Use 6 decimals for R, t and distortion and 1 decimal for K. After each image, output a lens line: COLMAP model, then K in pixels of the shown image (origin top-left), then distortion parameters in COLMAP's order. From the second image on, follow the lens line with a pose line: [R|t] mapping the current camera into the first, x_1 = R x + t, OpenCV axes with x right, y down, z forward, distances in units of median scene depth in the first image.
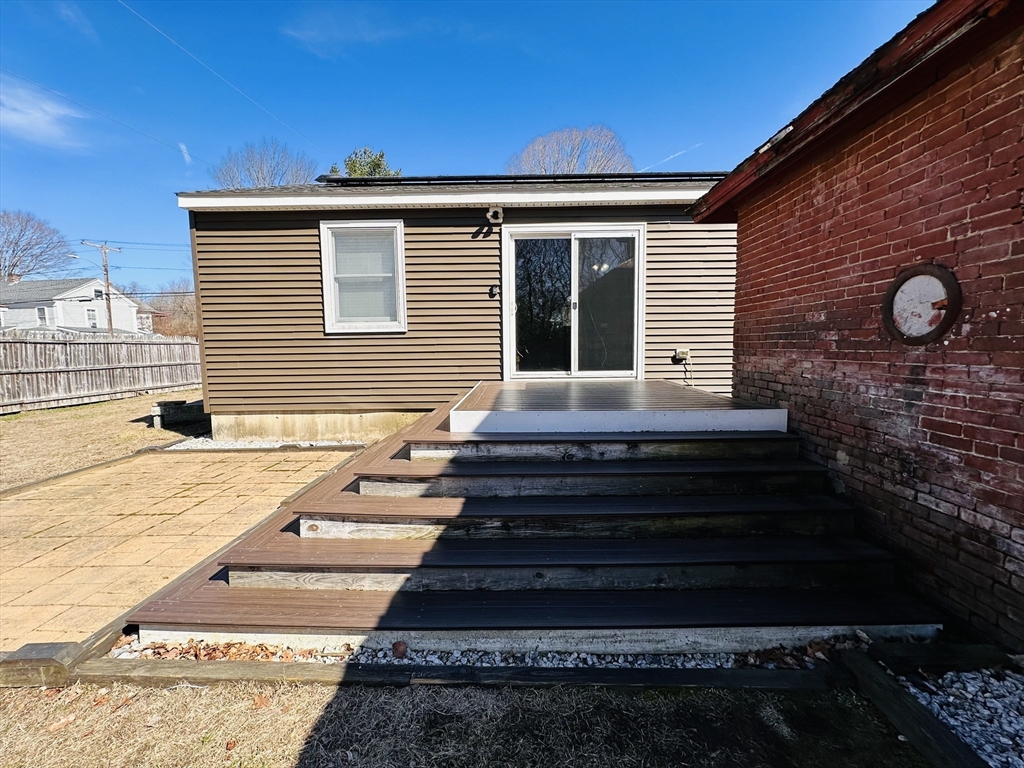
lens RADIAL K [[409.5, 0, 512.3], [0, 409.5, 376.2], [0, 0, 1]] dist [-0.002126, 0.000377]
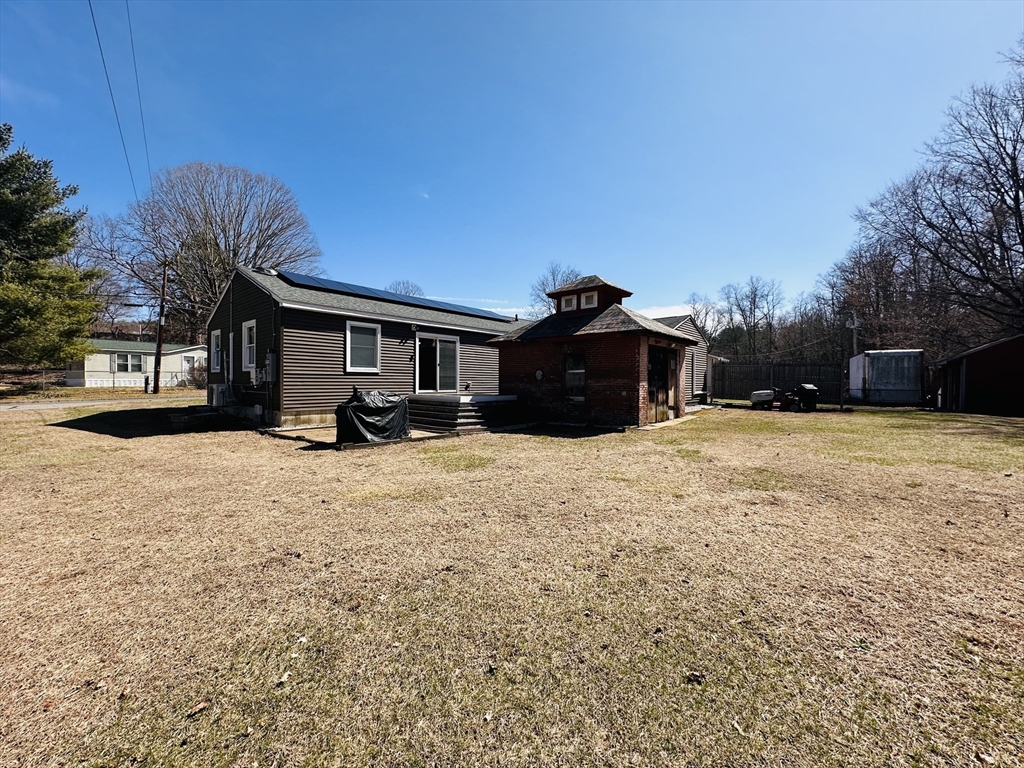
lens RADIAL K [[409.5, 0, 512.8], [0, 409.5, 384.7], [0, 0, 1]] dist [-0.002126, 0.000377]
pose [[0.653021, 0.010294, 0.757270, -1.508636], [0.044332, 0.997674, -0.051790, 0.107399], [-0.756041, 0.067391, 0.651045, -1.041889]]
